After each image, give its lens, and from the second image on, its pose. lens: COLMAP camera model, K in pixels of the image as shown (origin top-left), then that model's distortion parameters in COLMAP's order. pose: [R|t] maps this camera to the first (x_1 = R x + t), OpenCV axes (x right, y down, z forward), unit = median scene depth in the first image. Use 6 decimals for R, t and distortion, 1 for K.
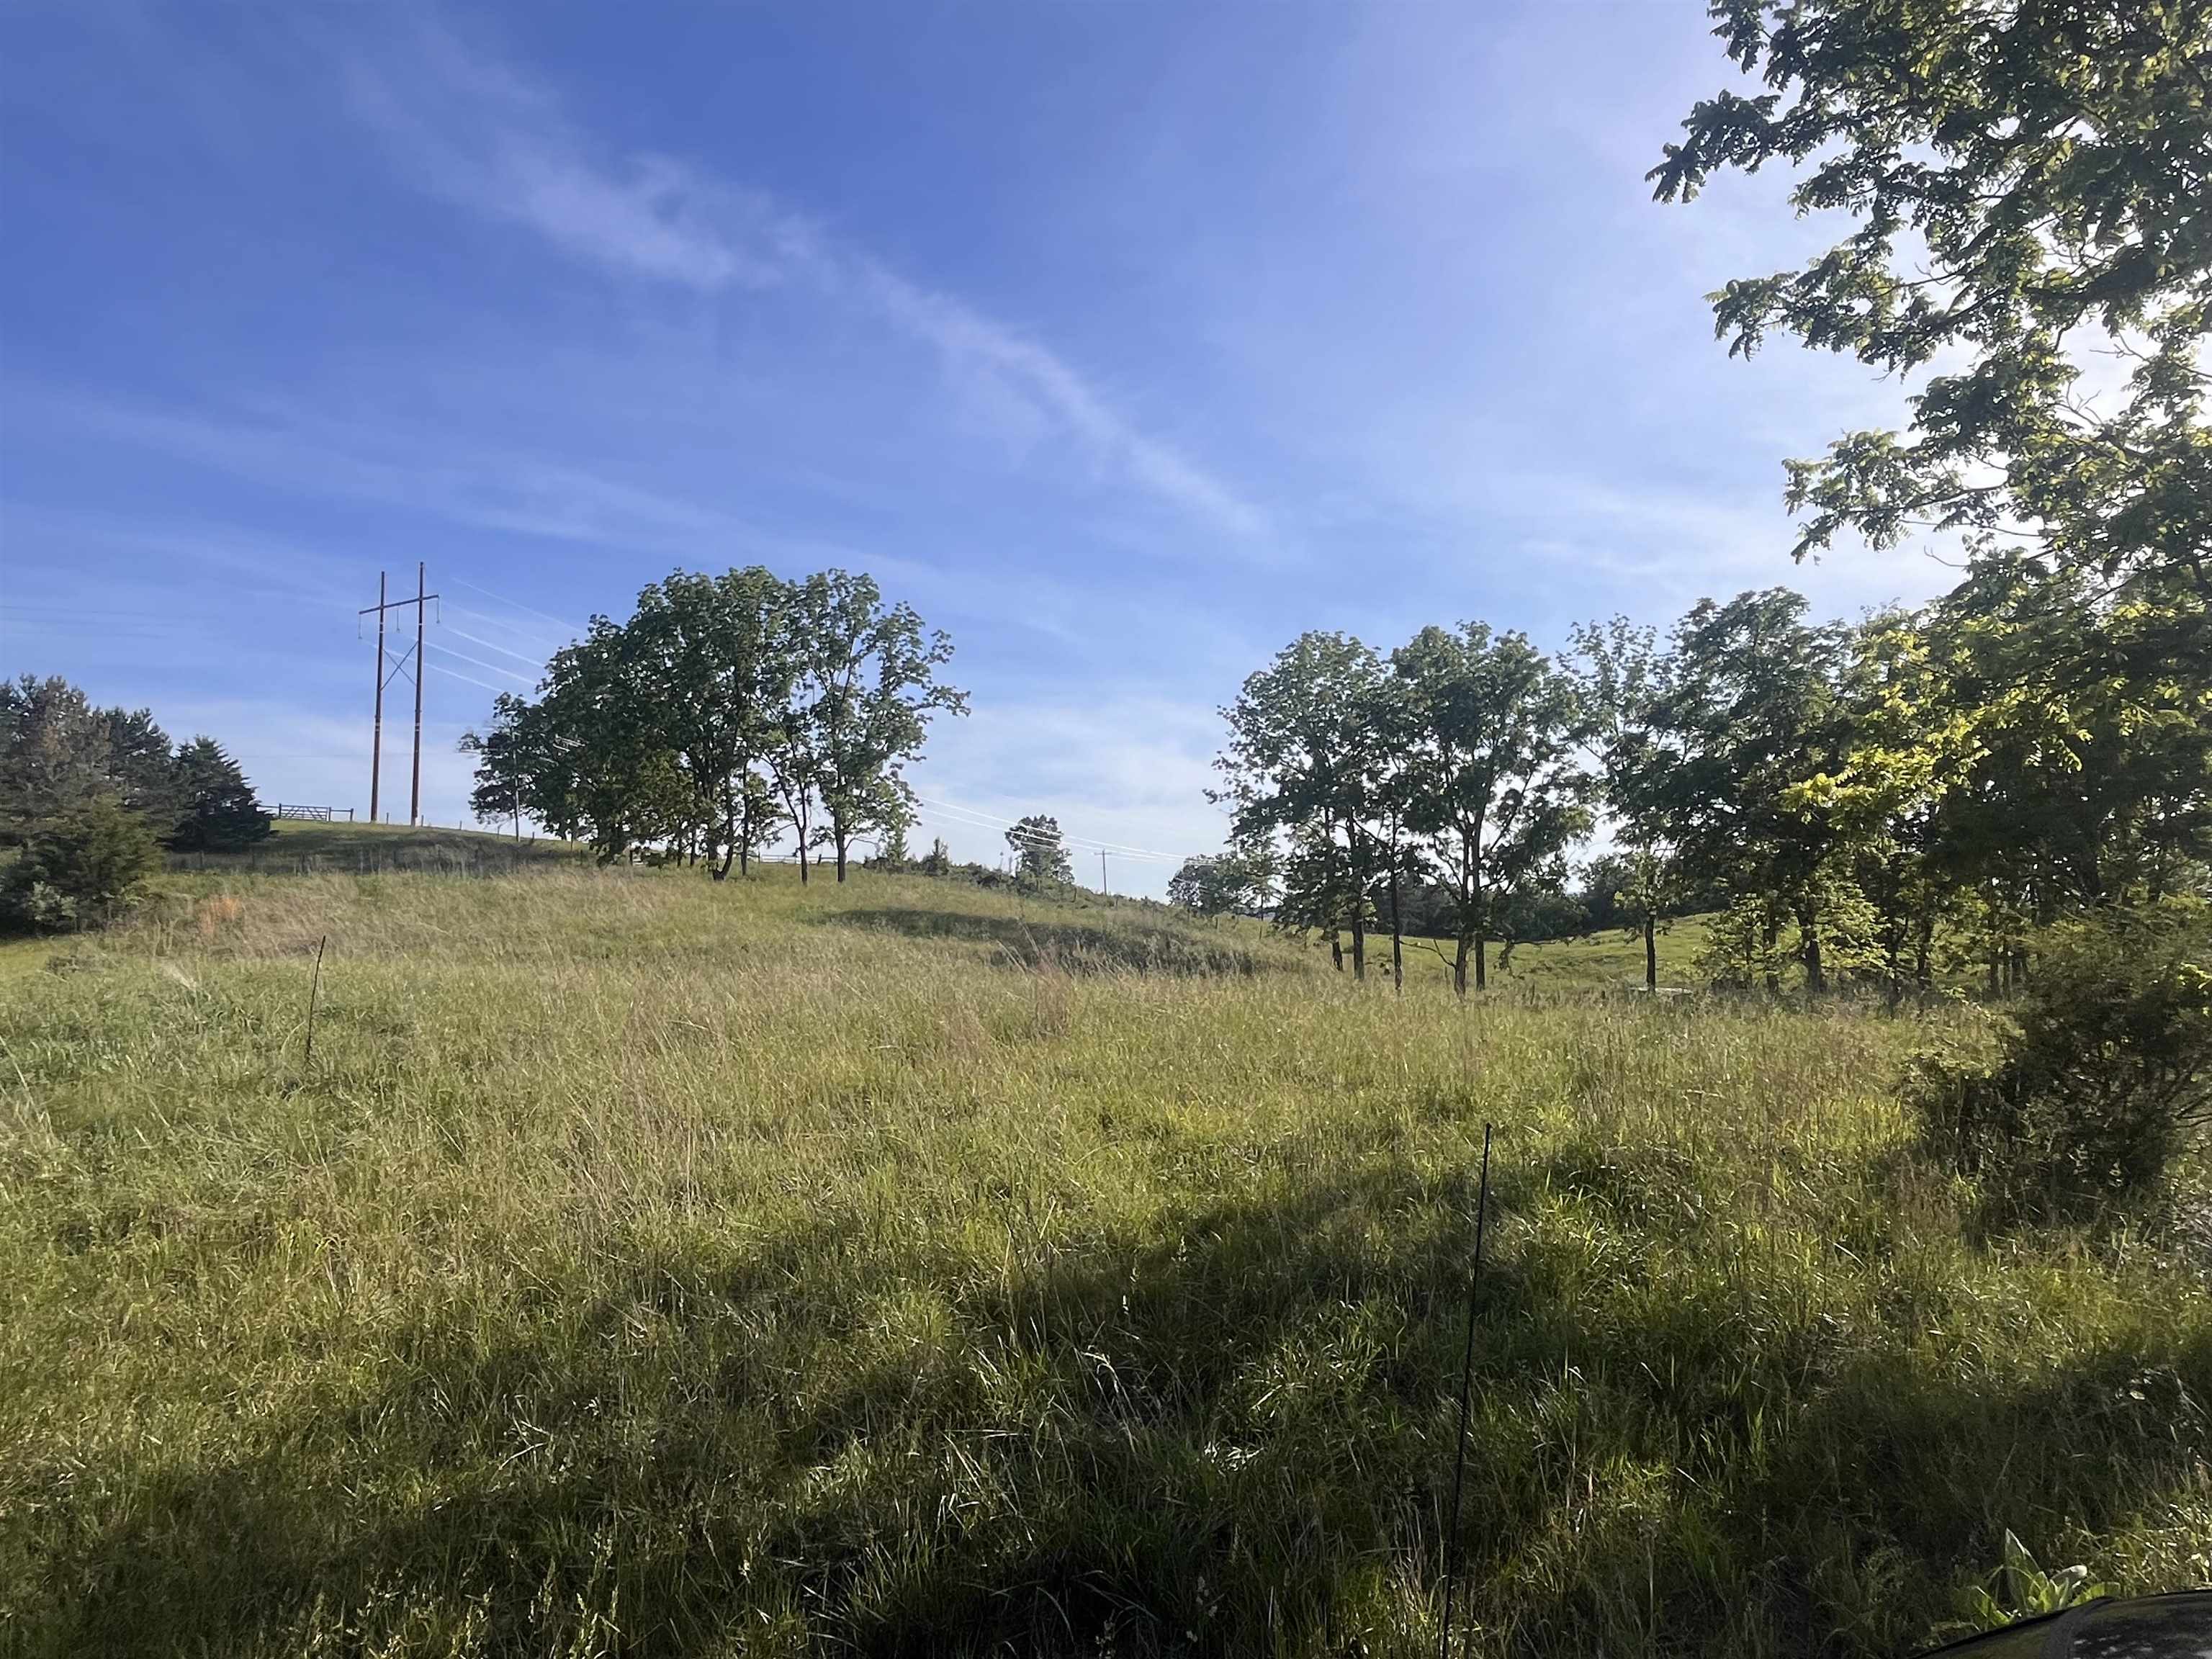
lens RADIAL K [[1340.3, 0, 1105.9], [0, 1340.3, 826.2], [0, 0, 1]] dist [0.021042, -0.006832]
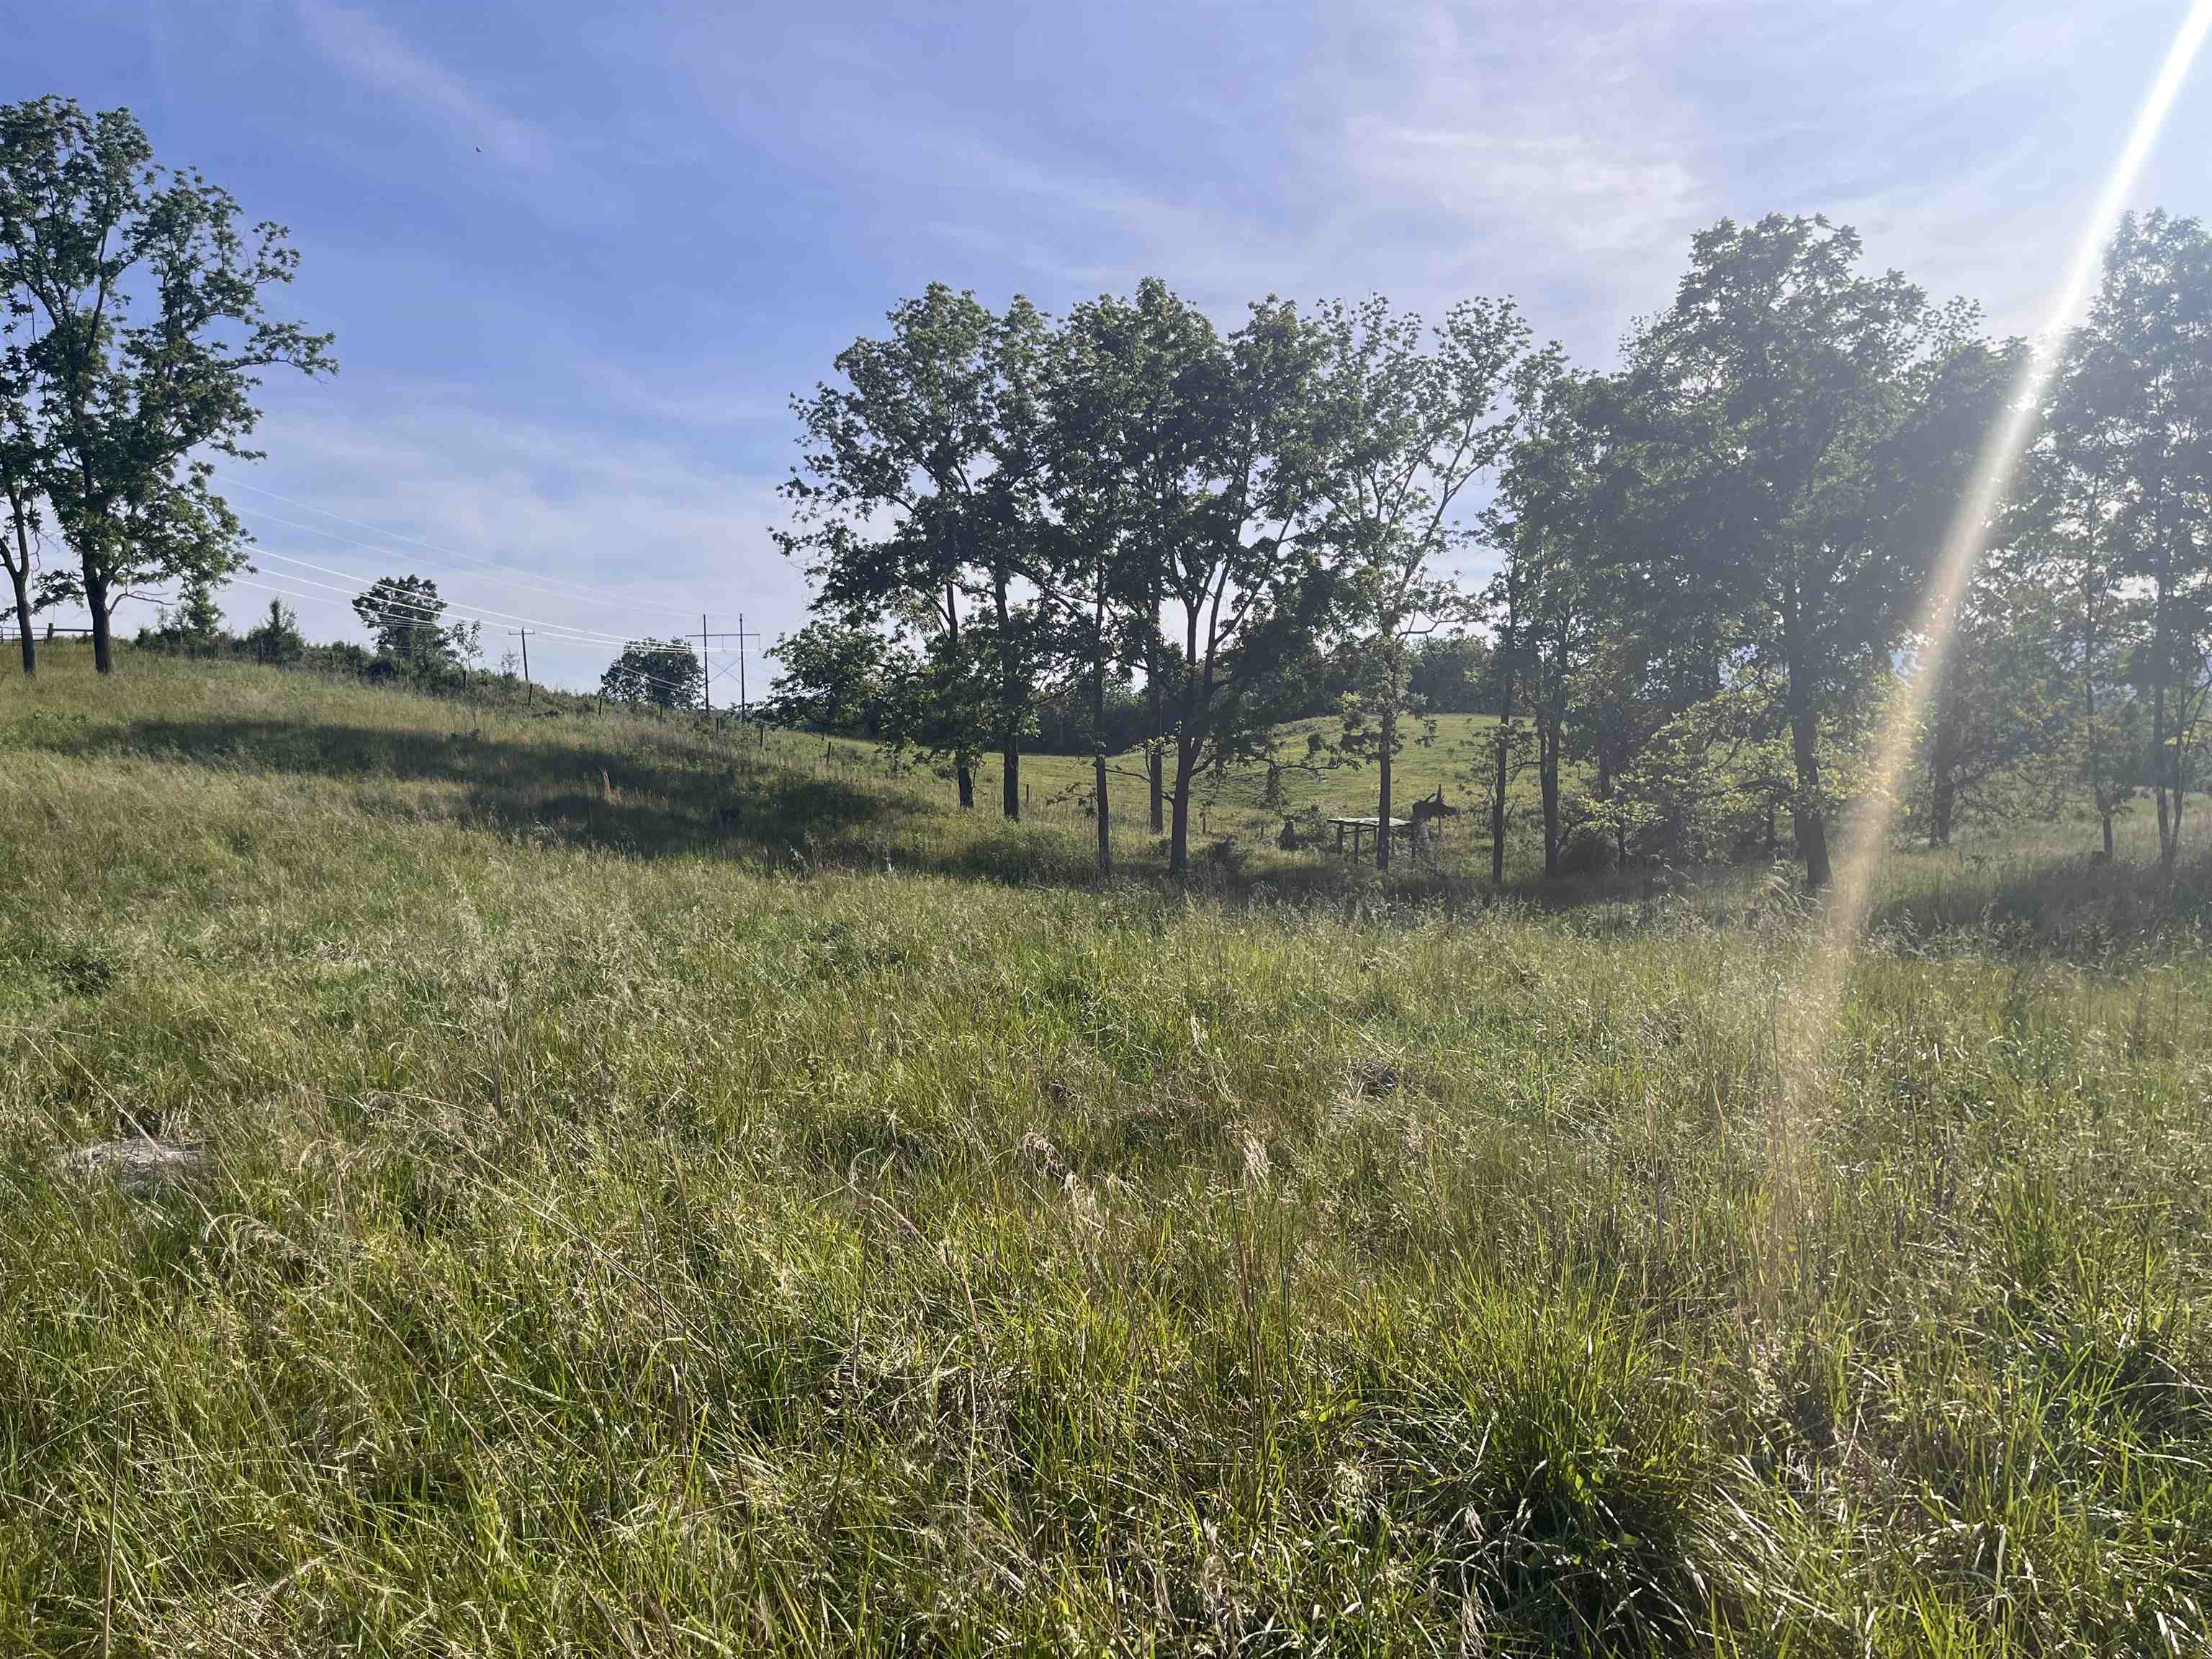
lens RADIAL K [[1650.2, 0, 1093.5], [0, 1650.2, 837.3], [0, 0, 1]] dist [0.055157, -0.065870]
pose [[0.934236, -0.027816, 0.355570, -0.066480], [-0.021062, 0.990911, 0.132858, 0.009831], [-0.356034, -0.131610, 0.925159, 0.212561]]
